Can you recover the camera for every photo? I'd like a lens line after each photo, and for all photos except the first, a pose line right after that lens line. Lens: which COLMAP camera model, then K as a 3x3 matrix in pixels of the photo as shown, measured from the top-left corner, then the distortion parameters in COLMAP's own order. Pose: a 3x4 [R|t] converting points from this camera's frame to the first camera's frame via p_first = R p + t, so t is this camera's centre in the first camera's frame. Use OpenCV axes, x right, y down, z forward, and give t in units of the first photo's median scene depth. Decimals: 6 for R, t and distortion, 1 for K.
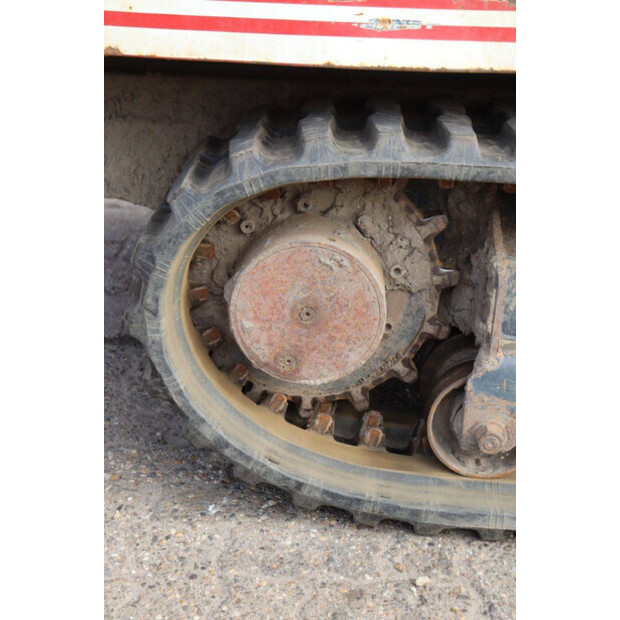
lens RADIAL K [[1038.8, 0, 309.9], [0, 1038.8, 309.8], [0, 0, 1]] dist [0.179128, 0.000000]
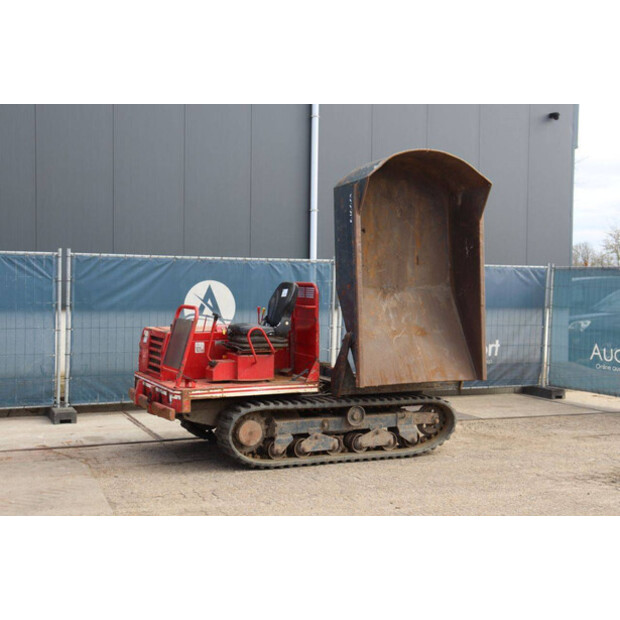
lens RADIAL K [[858.4, 0, 301.4], [0, 858.4, 310.0], [0, 0, 1]] dist [0.045164, 0.000000]
pose [[0.896791, -0.054135, 0.439129, -1.911006], [0.195556, 0.938781, -0.283634, 0.811961], [-0.396892, 0.340235, 0.852477, -3.709610]]
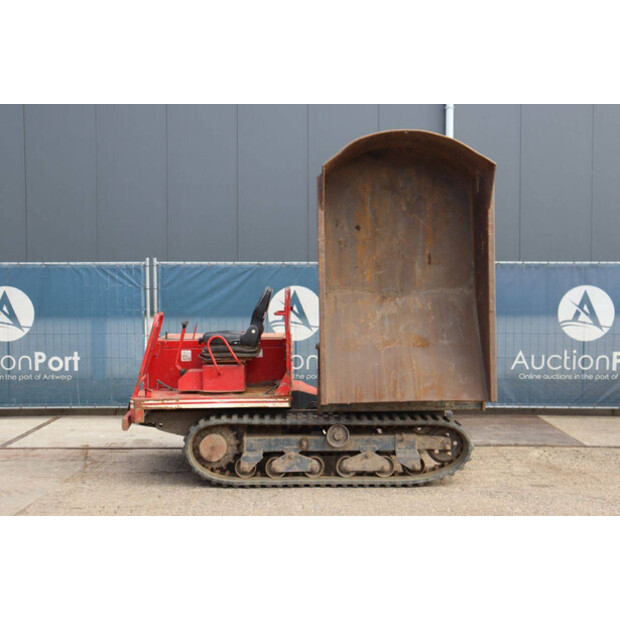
lens RADIAL K [[824.0, 0, 305.1], [0, 824.0, 311.0], [0, 0, 1]] dist [0.062230, 0.000000]
pose [[0.997904, -0.055218, 0.033747, 0.396134], [0.063466, 0.936979, -0.343572, 0.894492], [-0.012649, 0.344994, 0.938520, -3.601289]]
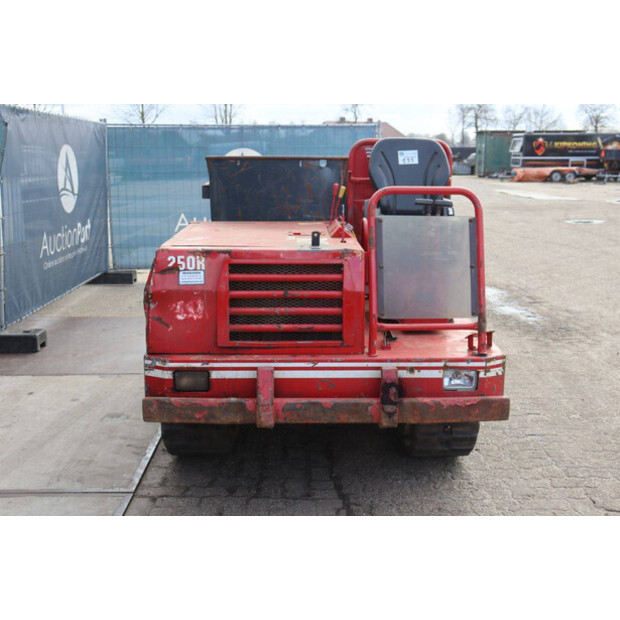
lens RADIAL K [[787.0, 0, 309.9], [0, 787.0, 311.5], [0, 0, 1]] dist [0.035152, 0.000000]
pose [[-0.059442, -0.246258, 0.967380, -2.519260], [0.368978, 0.895040, 0.250515, -1.147554], [-0.927535, 0.371833, 0.037661, 1.221106]]
